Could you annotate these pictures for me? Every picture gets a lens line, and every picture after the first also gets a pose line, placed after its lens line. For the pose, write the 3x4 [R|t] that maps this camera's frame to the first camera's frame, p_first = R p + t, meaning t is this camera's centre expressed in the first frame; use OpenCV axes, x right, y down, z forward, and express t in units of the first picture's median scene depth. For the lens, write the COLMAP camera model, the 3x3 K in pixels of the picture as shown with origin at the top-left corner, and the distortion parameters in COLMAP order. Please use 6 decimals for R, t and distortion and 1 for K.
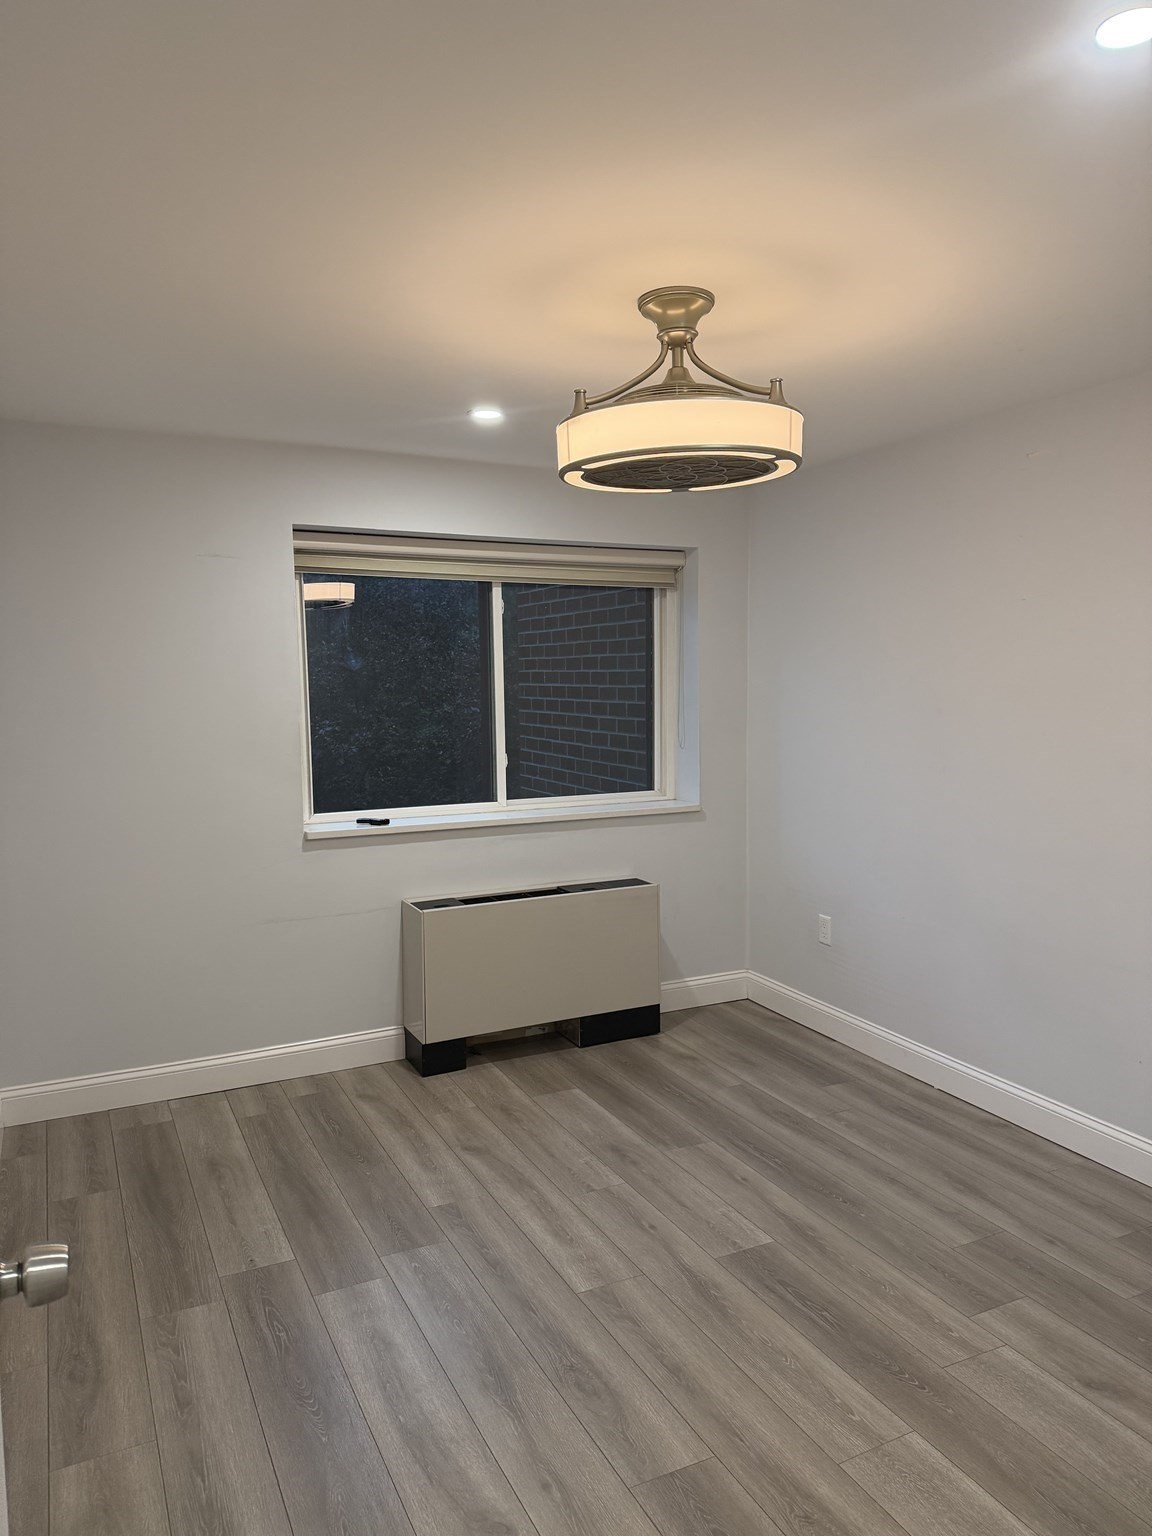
lens RADIAL K [[1067.2, 0, 581.1], [0, 1067.2, 757.2], [0, 0, 1]] dist [0.043262, -0.044068]
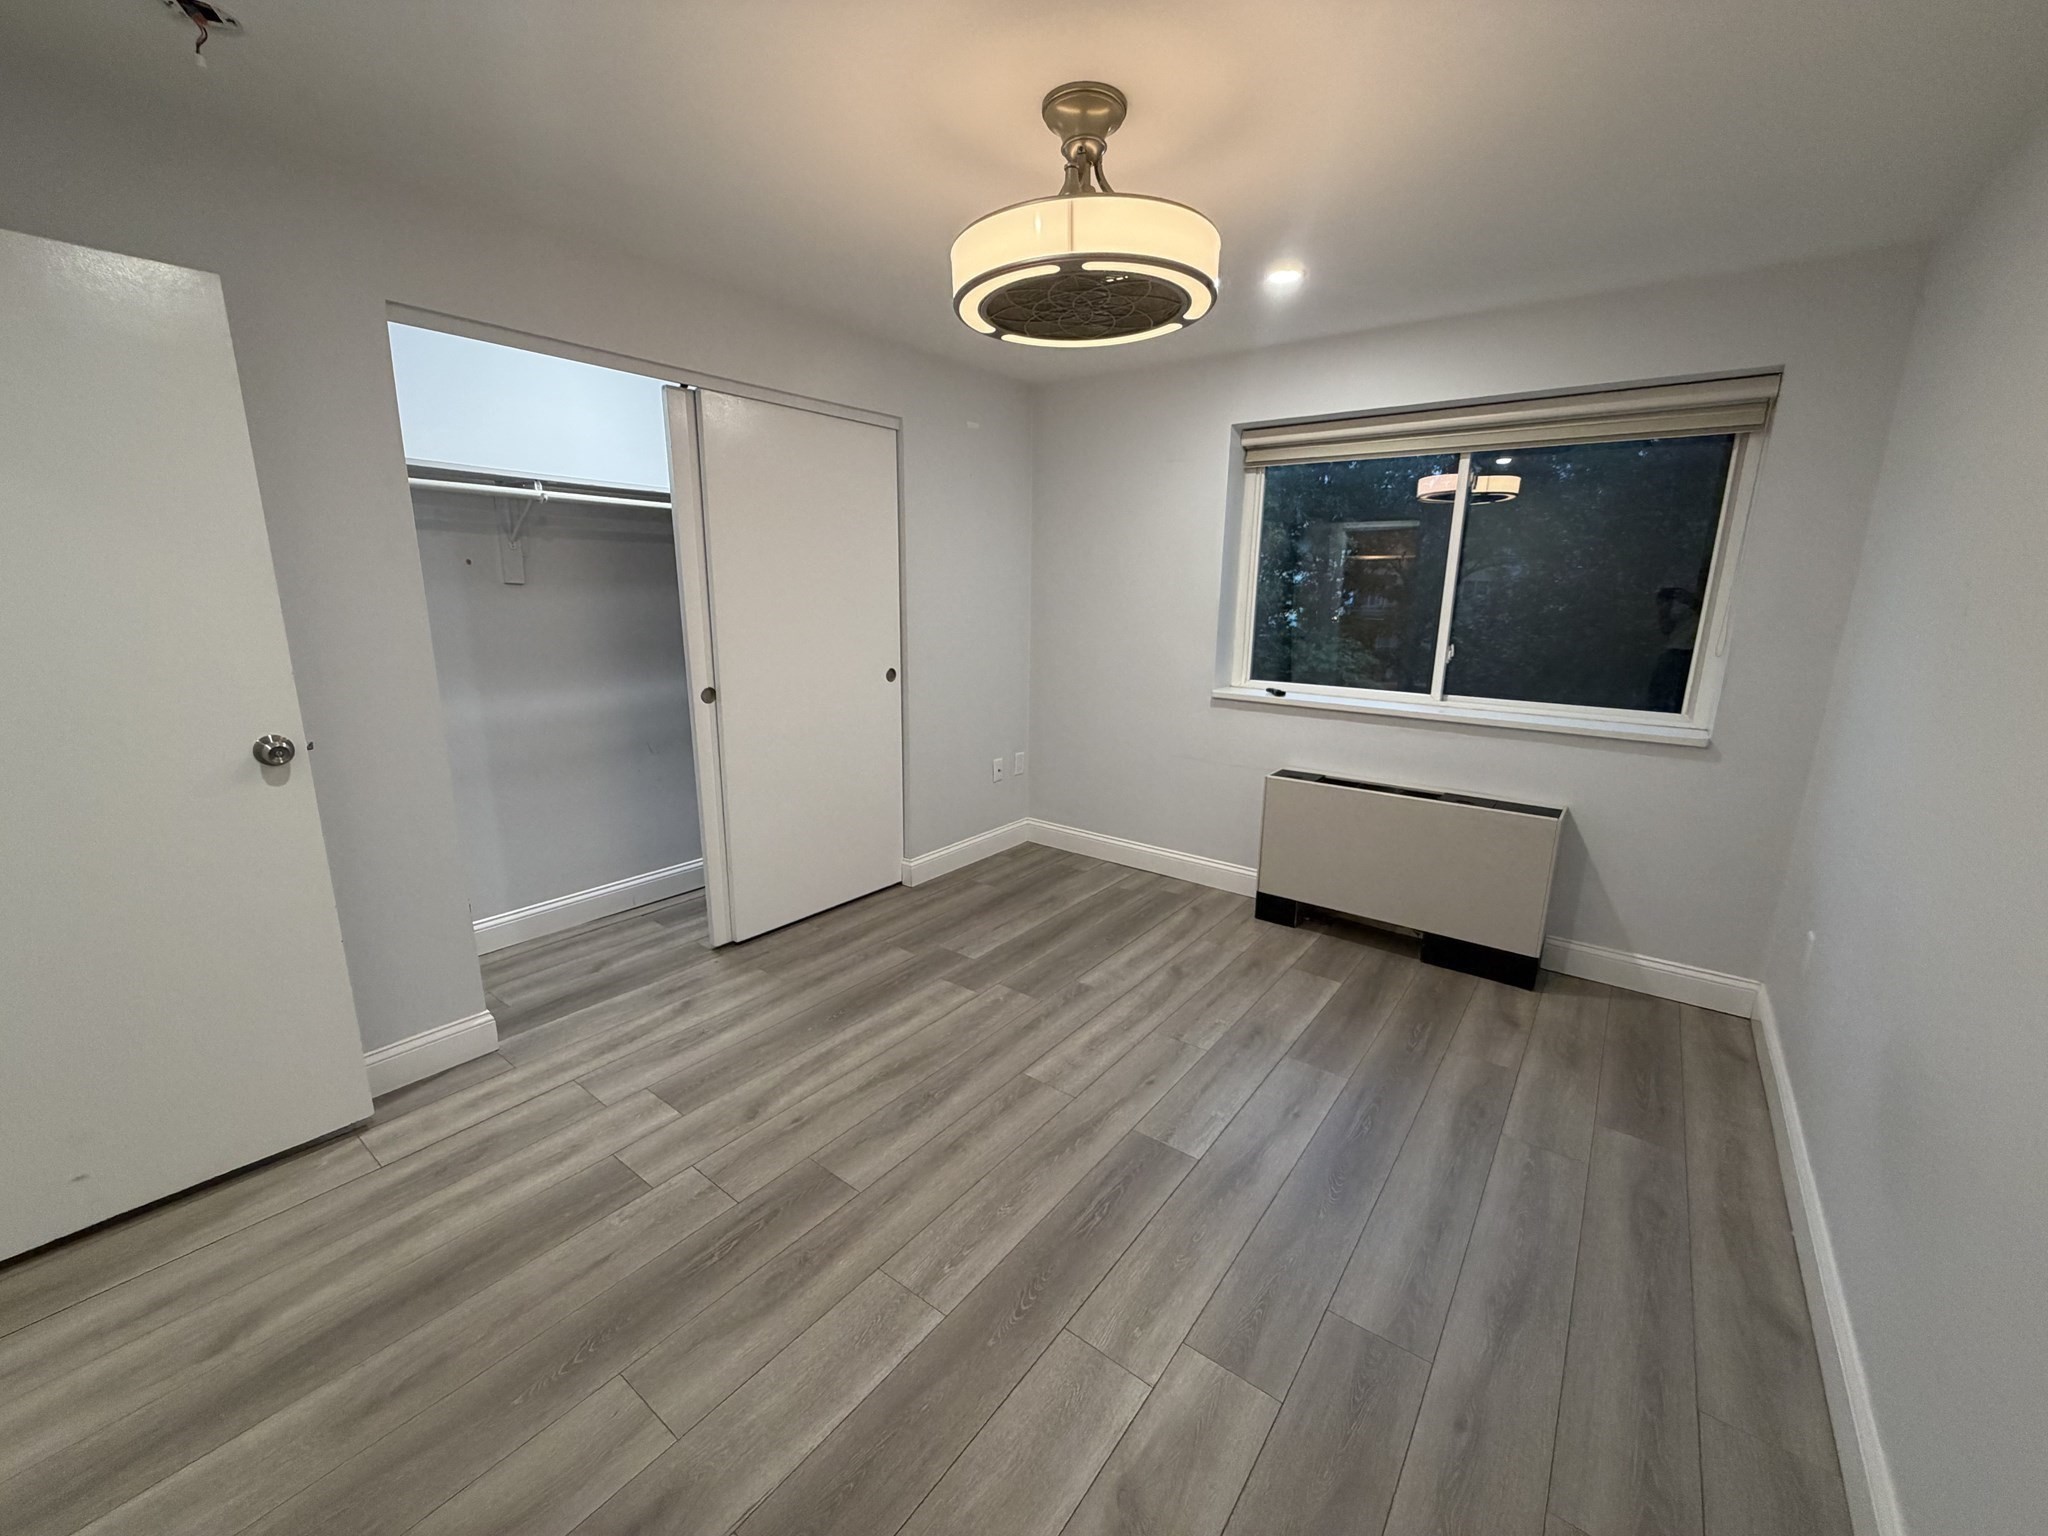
lens RADIAL K [[815.7, 0, 1025.4], [0, 815.7, 768.2], [0, 0, 1]] dist [0.001304, 0.001094]
pose [[0.454045, 0.212478, -0.865273, 0.558646], [-0.086834, 0.977078, 0.194367, -0.006343], [0.886737, -0.013116, 0.462087, 0.464735]]
